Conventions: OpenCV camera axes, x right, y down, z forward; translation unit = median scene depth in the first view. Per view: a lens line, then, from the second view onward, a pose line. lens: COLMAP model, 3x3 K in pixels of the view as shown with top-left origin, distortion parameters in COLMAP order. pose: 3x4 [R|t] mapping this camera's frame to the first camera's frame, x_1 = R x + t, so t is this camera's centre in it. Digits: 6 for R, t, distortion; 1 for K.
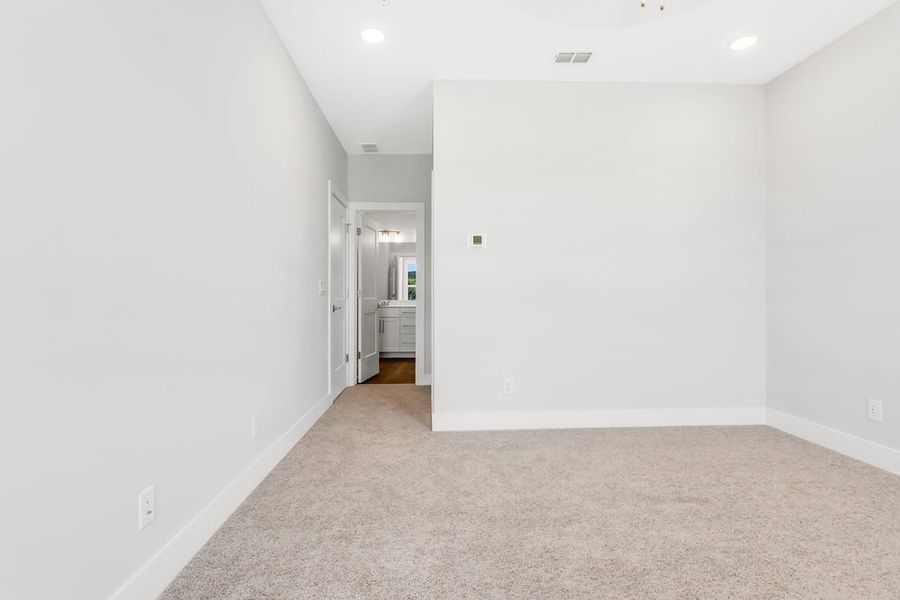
lens RADIAL K [[432.8, 0, 447.8], [0, 432.8, 304.1], [0, 0, 1]] dist [-0.000675, -0.000631]
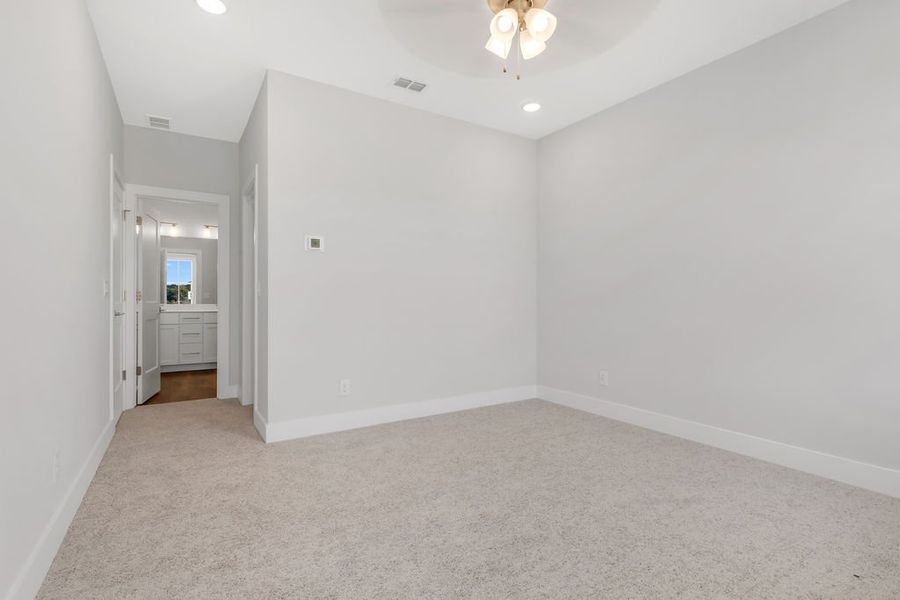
lens RADIAL K [[429.6, 0, 450.7], [0, 429.6, 310.6], [0, 0, 1]] dist [-0.000495, -0.000907]
pose [[0.866548, -0.008200, 0.499027, -0.153696], [0.005211, 0.999959, 0.007381, 0.001065], [-0.499067, -0.003795, 0.866555, -0.006731]]
